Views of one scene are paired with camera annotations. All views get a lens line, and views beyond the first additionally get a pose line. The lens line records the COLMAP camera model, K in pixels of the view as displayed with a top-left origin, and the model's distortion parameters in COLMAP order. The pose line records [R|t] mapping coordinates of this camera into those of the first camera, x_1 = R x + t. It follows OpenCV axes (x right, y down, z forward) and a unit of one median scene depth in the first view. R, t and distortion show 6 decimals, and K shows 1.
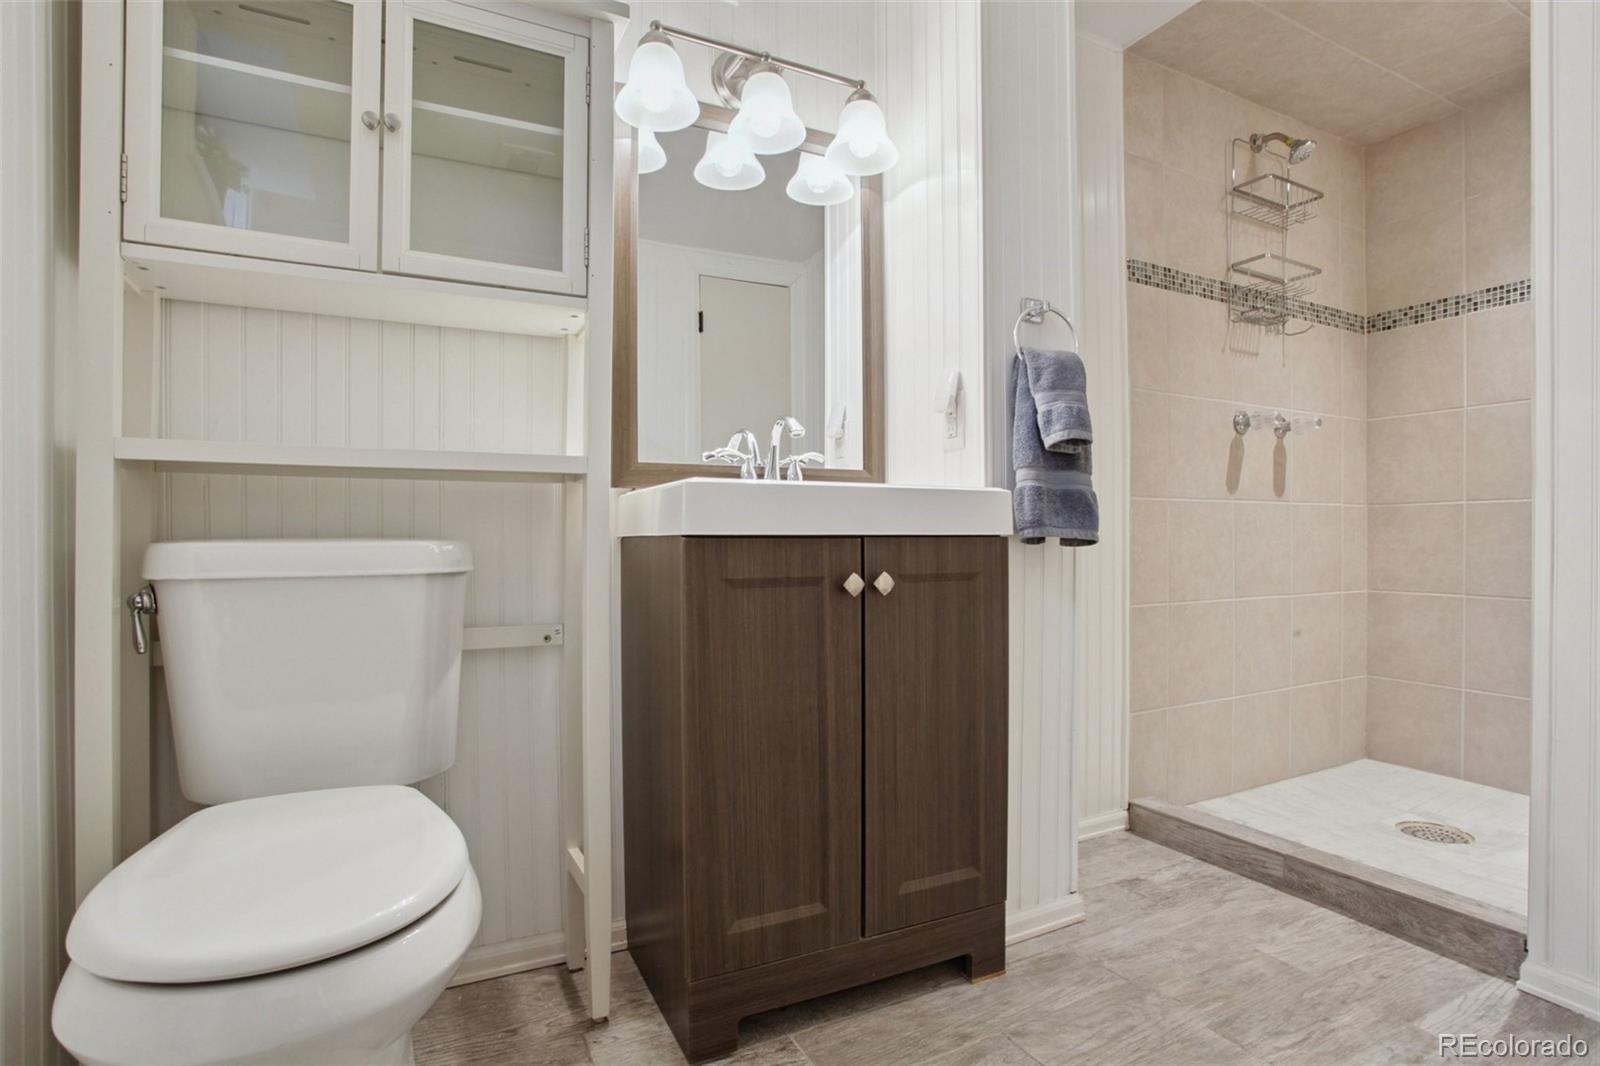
lens RADIAL K [[801.4, 0, 800.1], [0, 801.4, 545.2], [0, 0, 1]] dist [-0.052700, 0.000732]
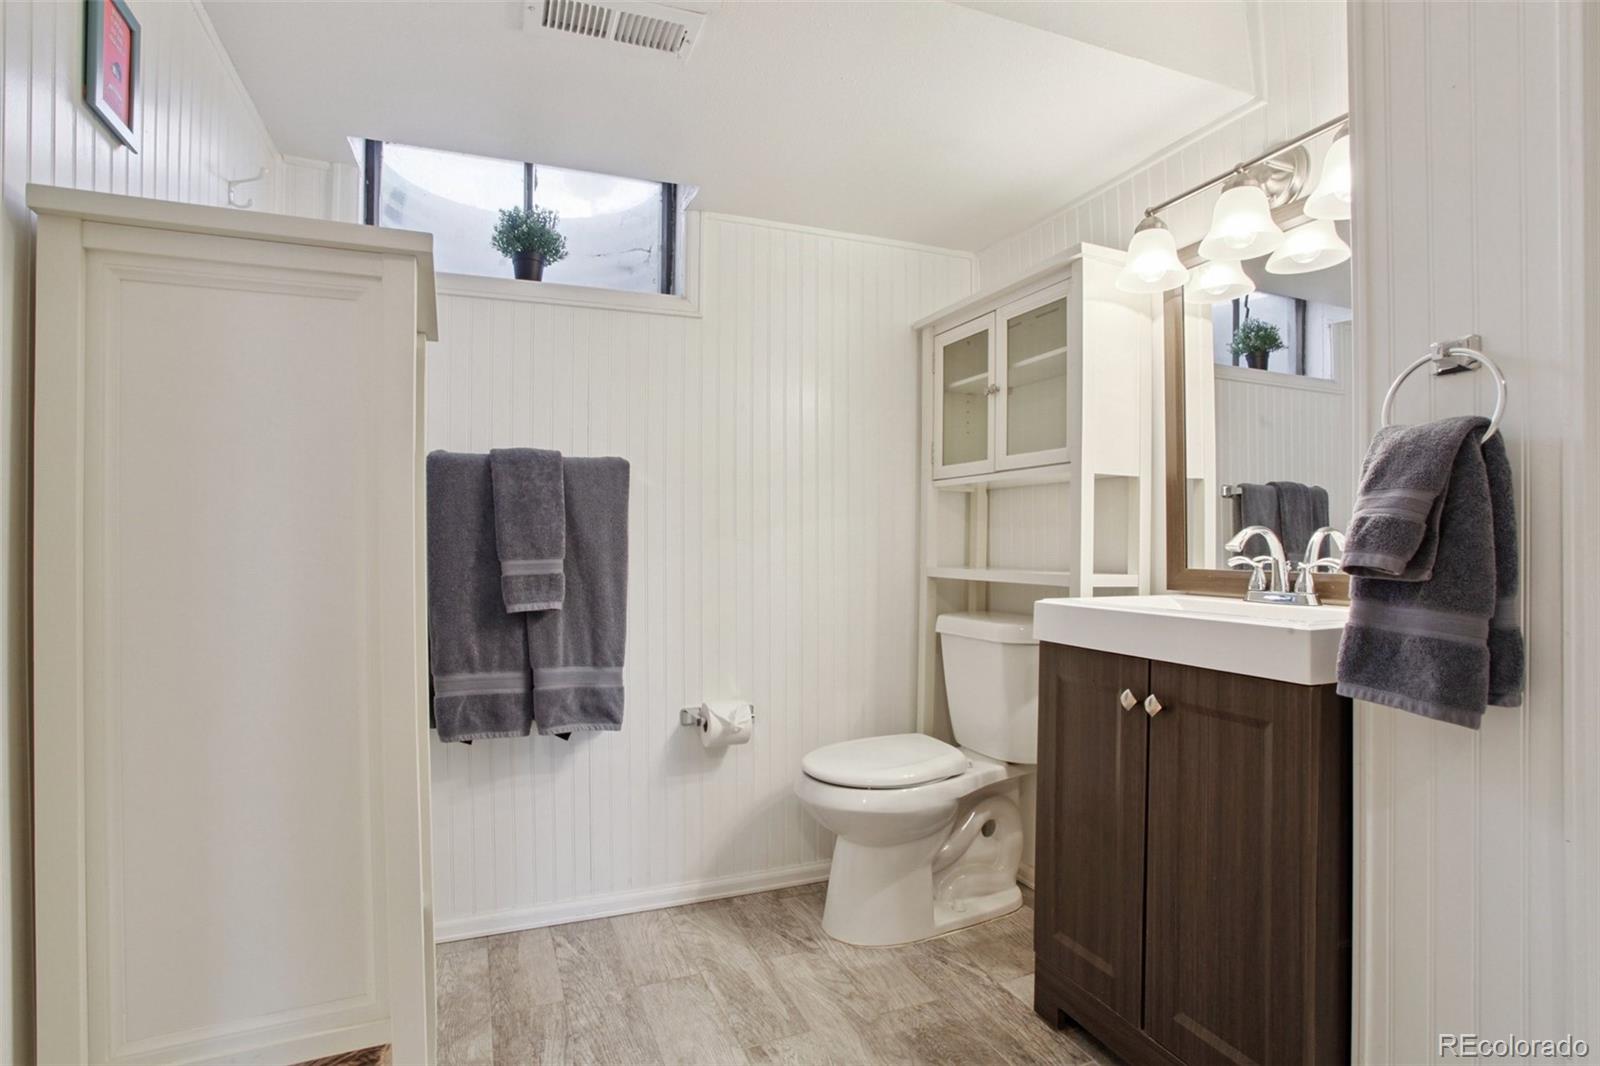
lens RADIAL K [[784.2, 0, 792.4], [0, 784.2, 528.6], [0, 0, 1]] dist [-0.082137, 0.037286]
pose [[-0.085591, -0.019065, -0.996148, 1.170332], [-0.006293, 0.999807, -0.018594, -0.165269], [0.996310, 0.004677, -0.085694, 0.619773]]
